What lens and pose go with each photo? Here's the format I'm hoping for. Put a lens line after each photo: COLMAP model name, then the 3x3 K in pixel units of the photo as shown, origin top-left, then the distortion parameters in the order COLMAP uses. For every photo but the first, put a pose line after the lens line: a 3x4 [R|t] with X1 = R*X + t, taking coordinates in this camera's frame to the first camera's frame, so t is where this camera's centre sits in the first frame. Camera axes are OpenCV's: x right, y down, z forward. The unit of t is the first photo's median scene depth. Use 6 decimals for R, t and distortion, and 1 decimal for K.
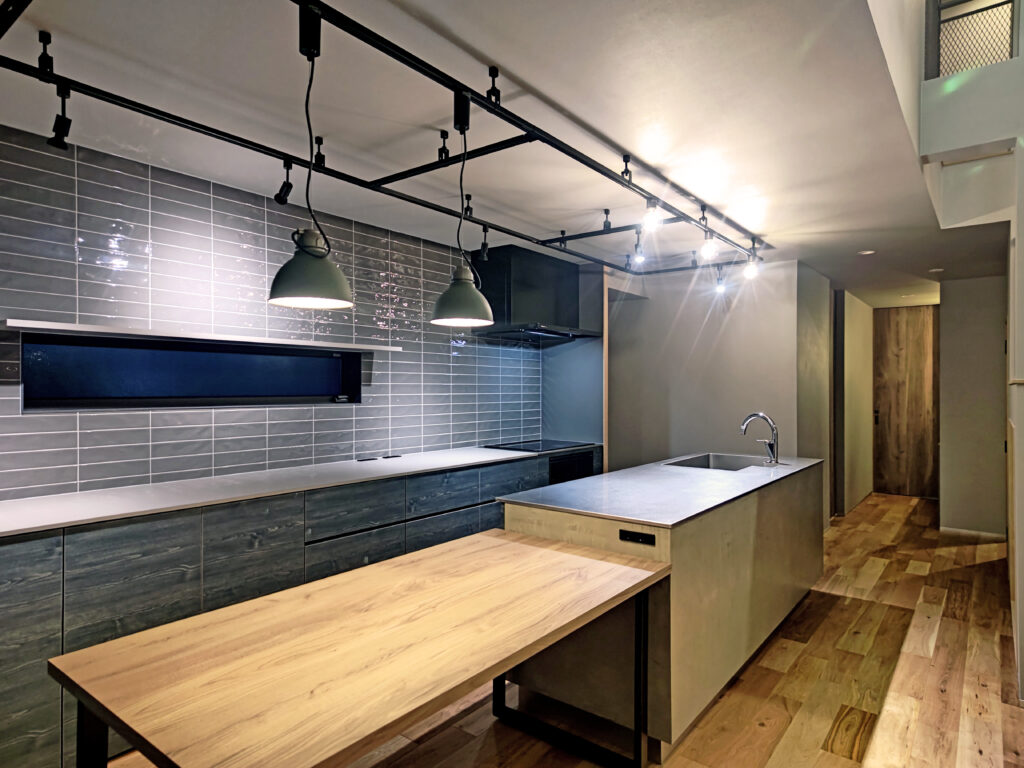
lens RADIAL K [[623.3, 0, 512.0], [0, 623.3, 384.0], [0, 0, 1]] dist [0.027759, -0.003440]
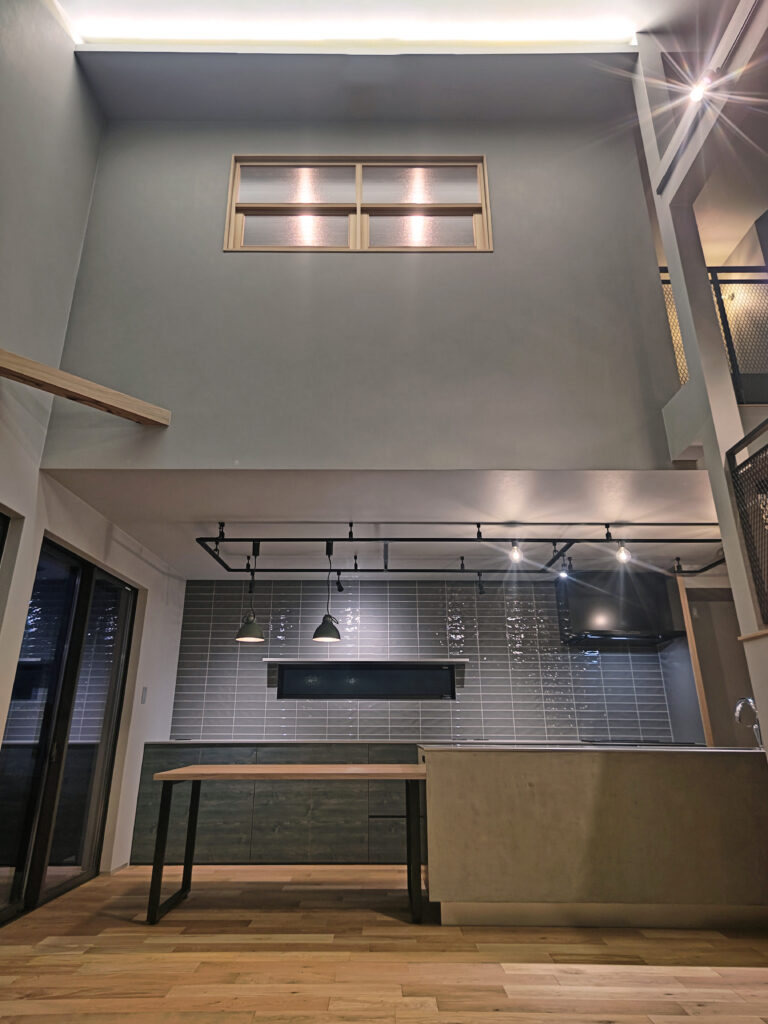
lens RADIAL K [[623.3, 0, 366.4], [0, 623.3, 489.6], [0, 0, 1]] dist [0.027759, -0.003440]
pose [[0.602497, -0.287982, -0.744354, 0.953197], [0.004710, 0.933900, -0.357503, 0.102298], [0.798107, 0.211889, 0.564029, -0.135126]]
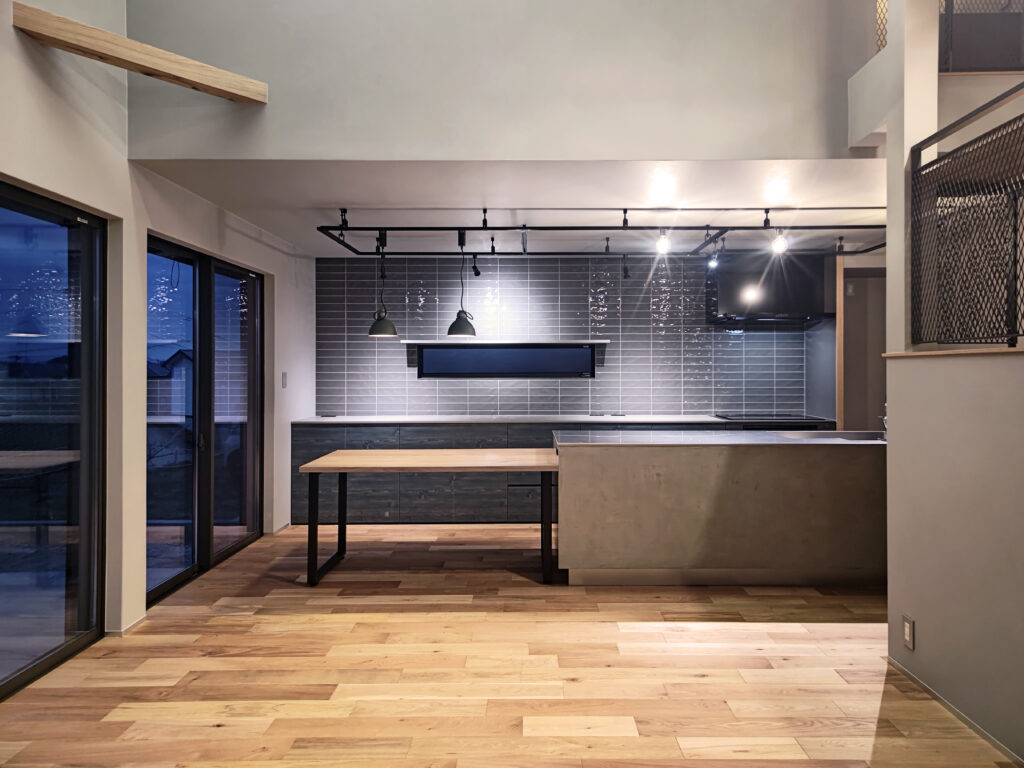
lens RADIAL K [[650.3, 0, 509.0], [0, 650.3, 360.2], [0, 0, 1]] dist [0.029178, -0.000646]
pose [[0.594629, -0.016088, -0.803839, 0.961858], [0.008939, 0.999870, -0.013399, 0.007560], [0.803951, 0.000782, 0.594695, -0.111356]]
